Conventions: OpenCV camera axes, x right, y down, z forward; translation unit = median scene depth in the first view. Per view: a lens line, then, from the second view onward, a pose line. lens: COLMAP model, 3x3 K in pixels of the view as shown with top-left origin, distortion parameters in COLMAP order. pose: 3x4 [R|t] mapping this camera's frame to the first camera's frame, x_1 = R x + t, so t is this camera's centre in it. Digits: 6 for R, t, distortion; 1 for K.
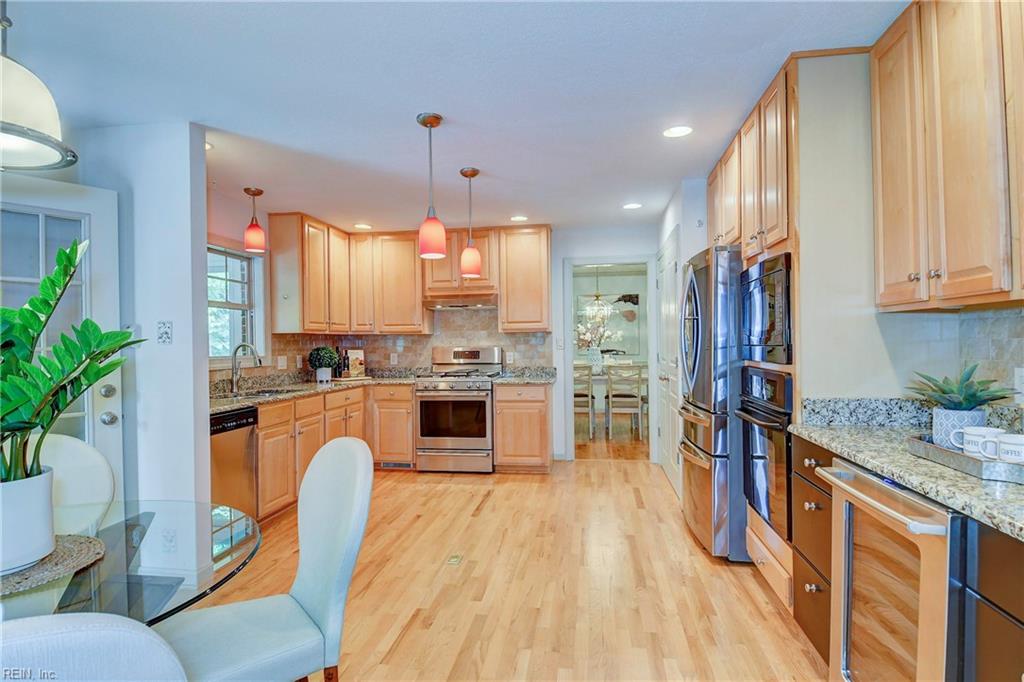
lens RADIAL K [[534.3, 0, 511.7], [0, 534.3, 344.4], [0, 0, 1]] dist [0.033697, -0.039091]
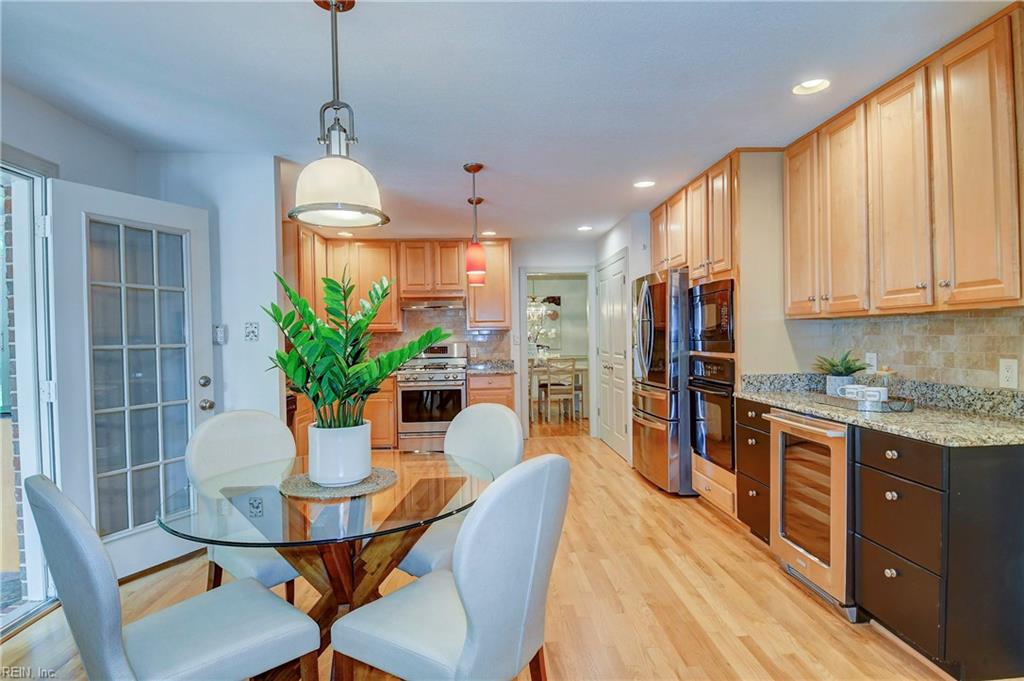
lens RADIAL K [[534.3, 0, 509.5], [0, 534.3, 345.7], [0, 0, 1]] dist [0.033697, -0.039091]
pose [[0.978185, -0.005898, 0.207653, -0.196327], [0.003989, 0.999946, 0.009610, -0.000005], [-0.207699, -0.008573, 0.978155, -0.165255]]
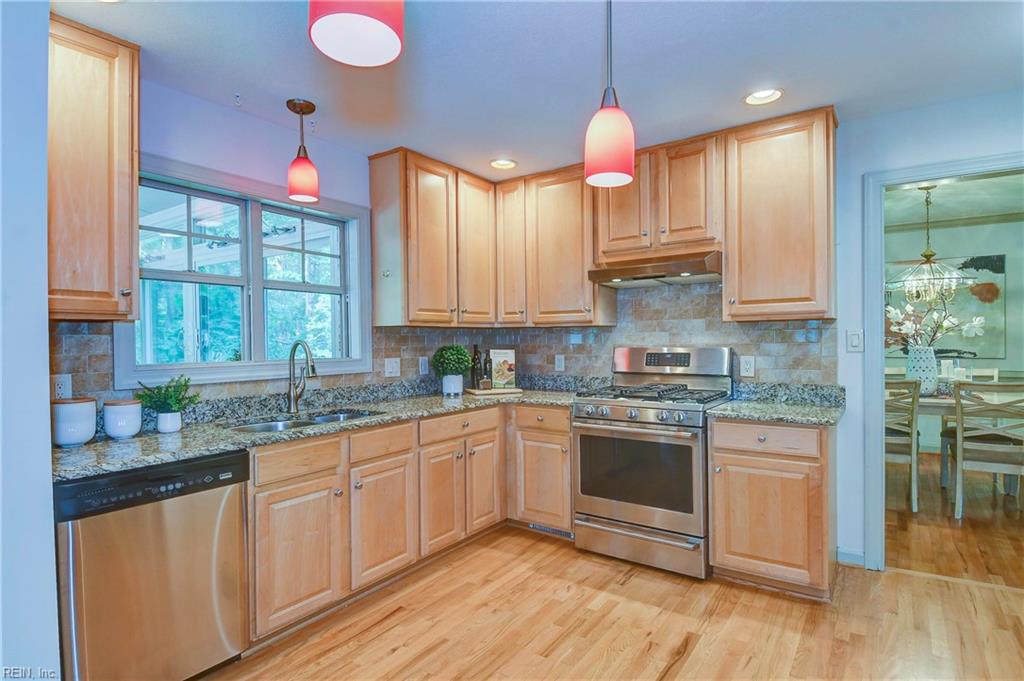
lens RADIAL K [[534.3, 0, 507.1], [0, 534.3, 343.8], [0, 0, 1]] dist [0.033697, -0.039091]
pose [[0.892952, 0.005284, -0.450122, 0.029834], [-0.000922, 0.999950, 0.009910, -0.004548], [0.450152, -0.008434, 0.892912, 0.449013]]
